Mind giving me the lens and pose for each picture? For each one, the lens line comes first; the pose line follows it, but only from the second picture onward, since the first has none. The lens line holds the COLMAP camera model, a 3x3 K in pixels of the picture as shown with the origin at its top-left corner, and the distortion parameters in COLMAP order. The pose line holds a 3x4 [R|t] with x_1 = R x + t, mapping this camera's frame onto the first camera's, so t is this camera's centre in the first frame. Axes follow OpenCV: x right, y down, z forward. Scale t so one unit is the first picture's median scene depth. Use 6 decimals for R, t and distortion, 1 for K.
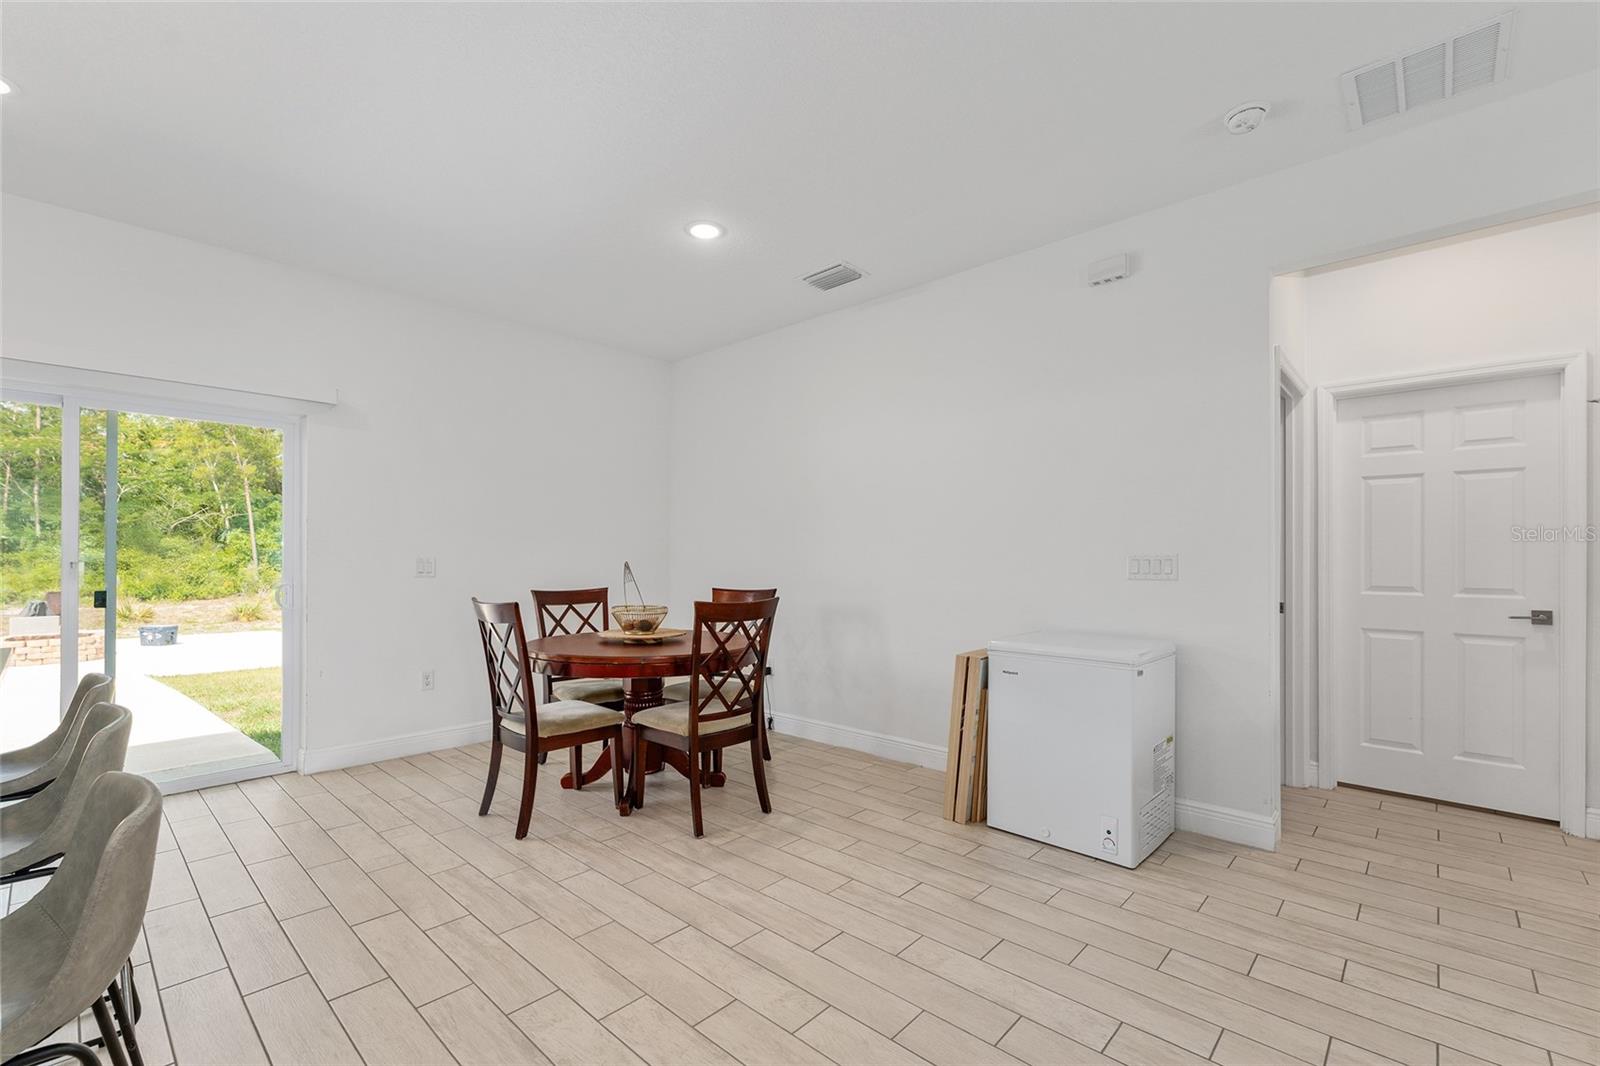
lens RADIAL K [[688.3, 0, 799.1], [0, 688.3, 553.2], [0, 0, 1]] dist [-0.001093, 0.000064]
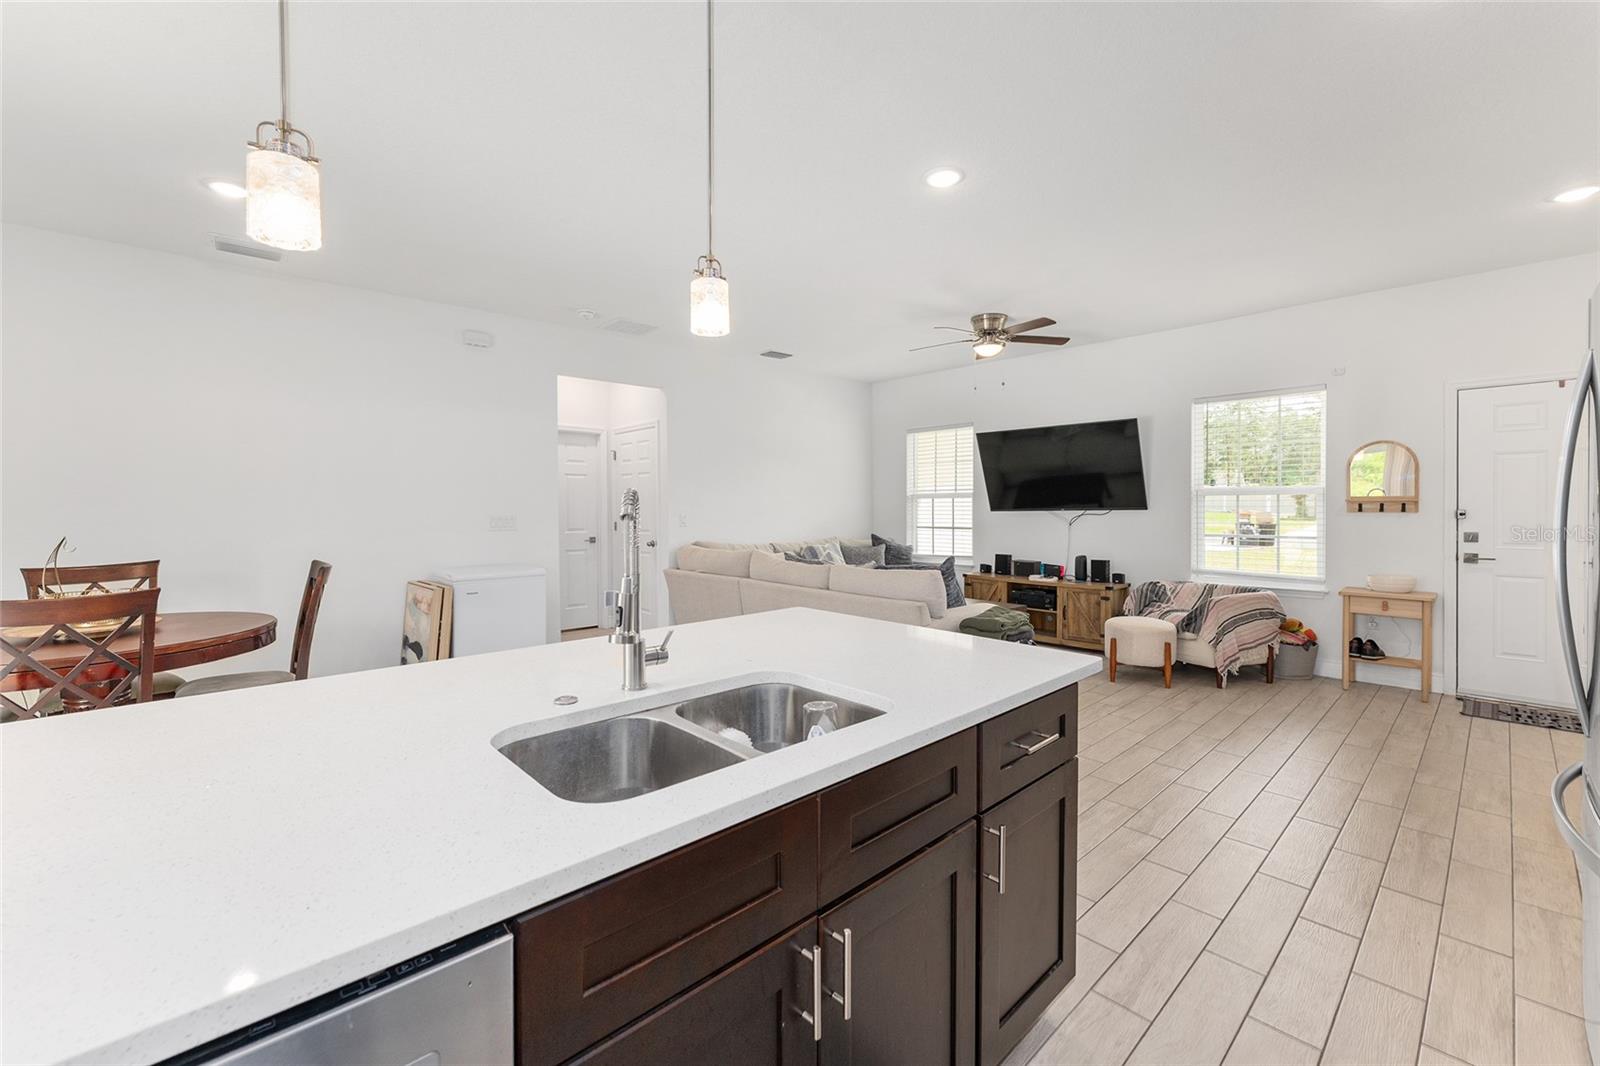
lens RADIAL K [[658.1, 0, 795.2], [0, 658.1, 513.7], [0, 0, 1]] dist [0.000298, -0.000256]
pose [[0.071575, -0.015209, 0.997319, -1.010672], [-0.002390, 0.999878, 0.015420, -0.029189], [-0.997432, -0.003487, 0.071530, 0.149587]]
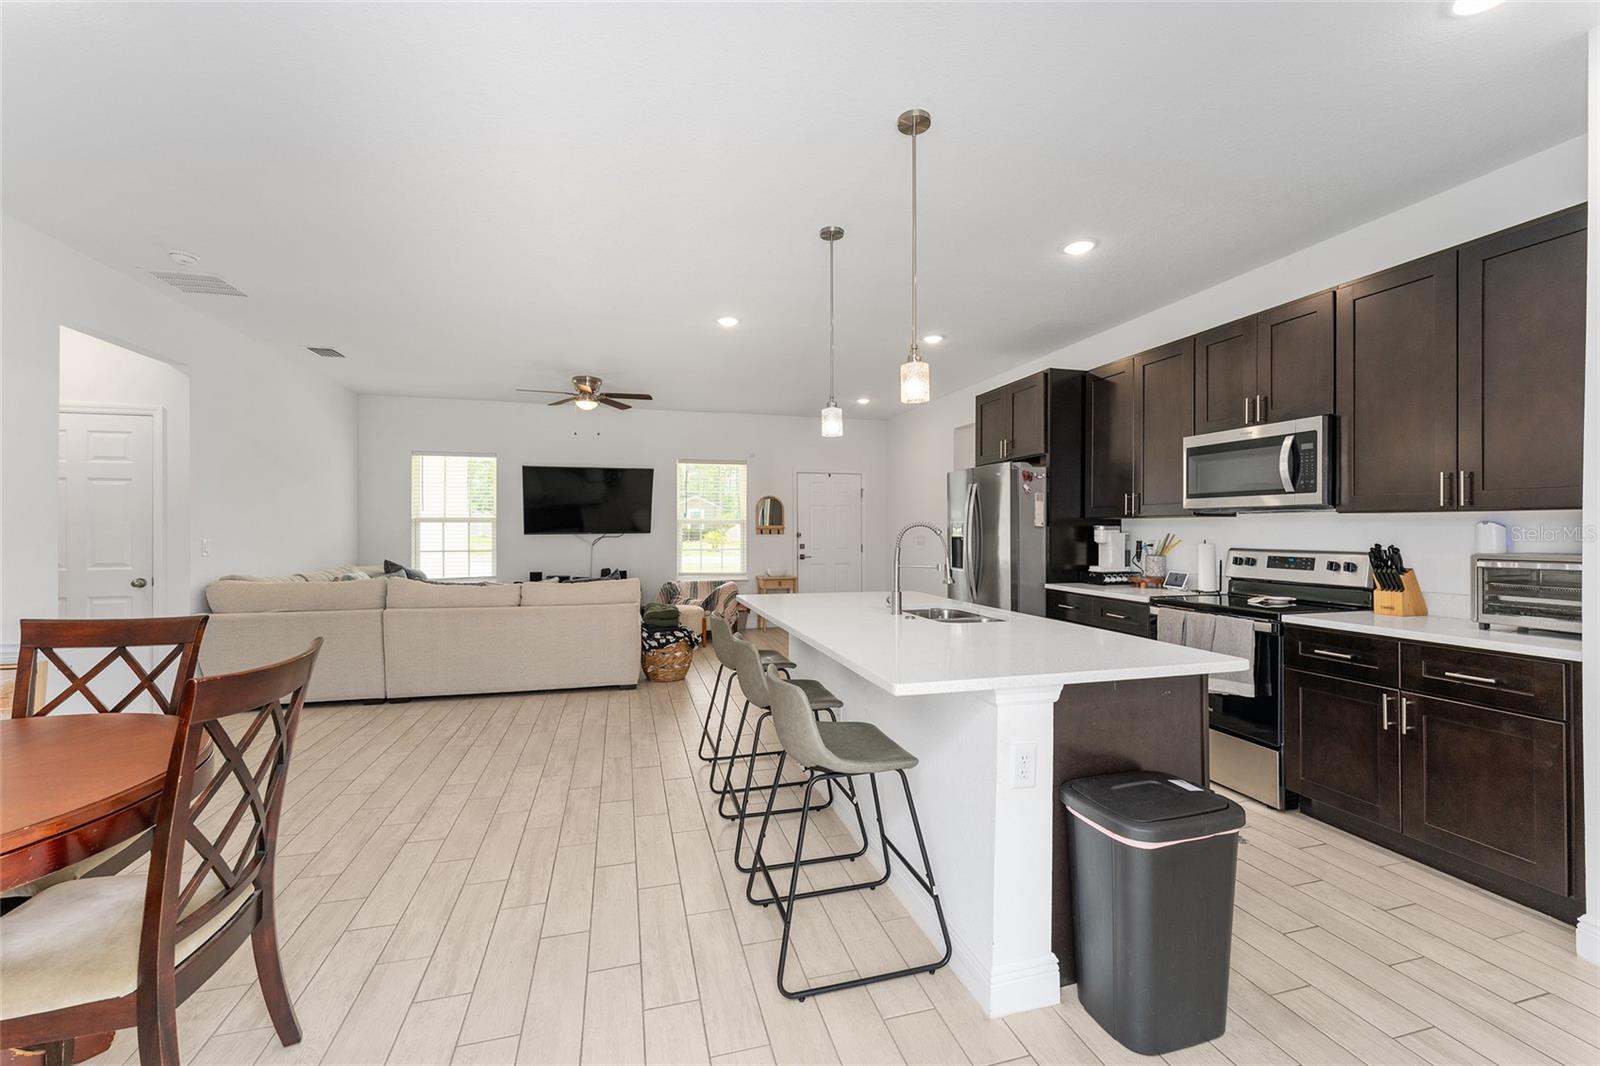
lens RADIAL K [[638.2, 0, 802.3], [0, 638.2, 531.3], [0, 0, 1]] dist [-0.001396, -0.000188]
pose [[-0.854611, -0.004656, 0.519248, -0.937844], [-0.006200, 0.999980, -0.001238, -0.022650], [-0.519231, -0.004278, -0.854623, 1.099522]]
